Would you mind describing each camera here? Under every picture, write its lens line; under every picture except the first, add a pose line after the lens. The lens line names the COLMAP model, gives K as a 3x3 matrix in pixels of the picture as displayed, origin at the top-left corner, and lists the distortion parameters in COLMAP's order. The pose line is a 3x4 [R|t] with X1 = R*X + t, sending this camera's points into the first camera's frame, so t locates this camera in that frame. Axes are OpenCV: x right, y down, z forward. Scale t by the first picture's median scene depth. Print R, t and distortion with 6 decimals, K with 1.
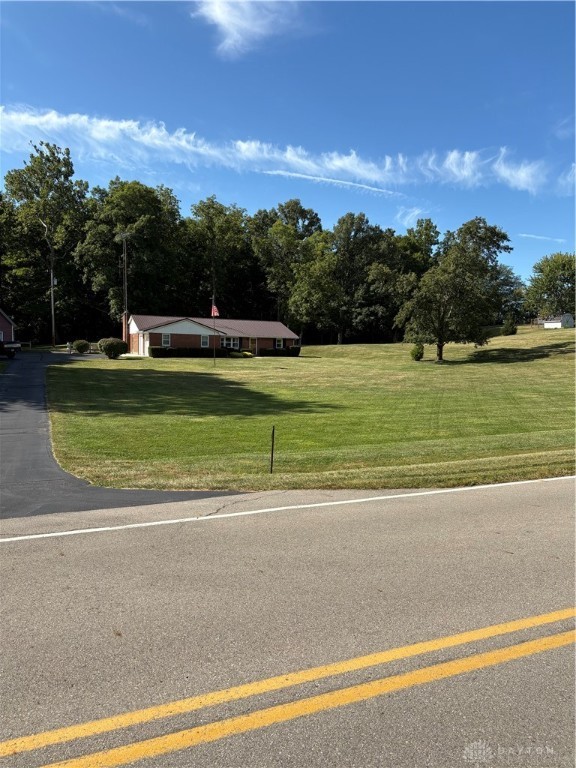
lens RADIAL K [[576.0, 0, 288.0], [0, 576.0, 384.0], [0, 0, 1]] dist [0.000166, -0.000307]
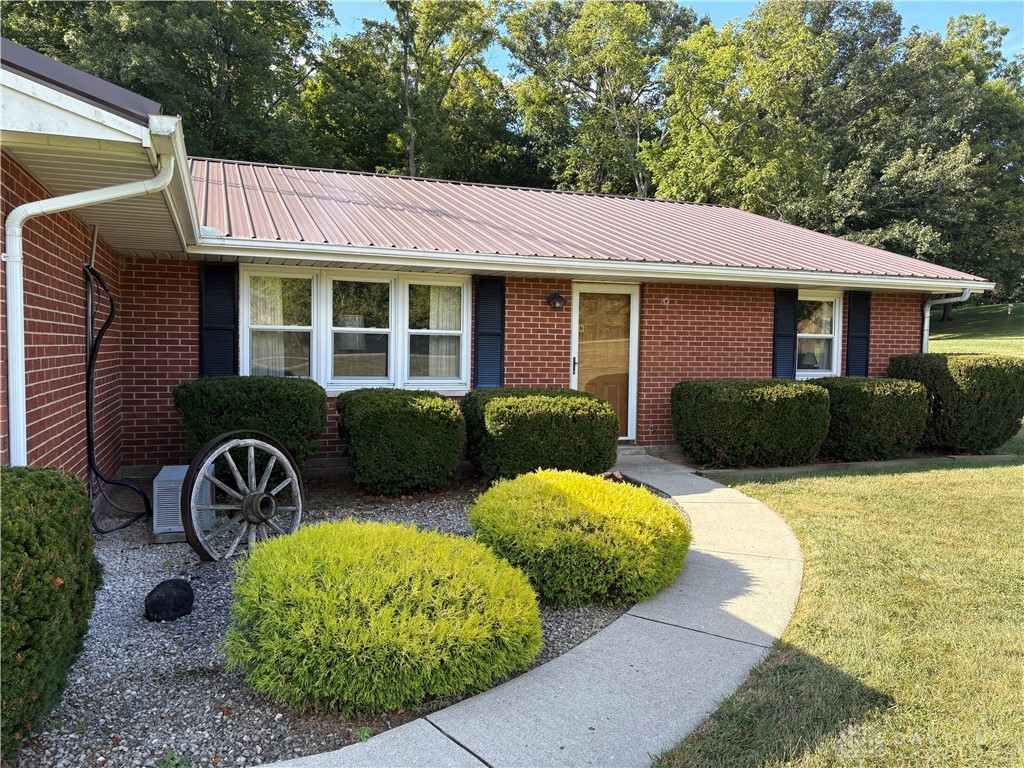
lens RADIAL K [[768.0, 0, 512.0], [0, 768.0, 384.0], [0, 0, 1]] dist [0.000166, -0.000307]
pose [[0.998095, -0.010548, -0.060794, -0.068797], [0.009242, 0.999721, -0.021725, -0.058027], [0.061006, 0.021122, 0.997914, 0.853288]]
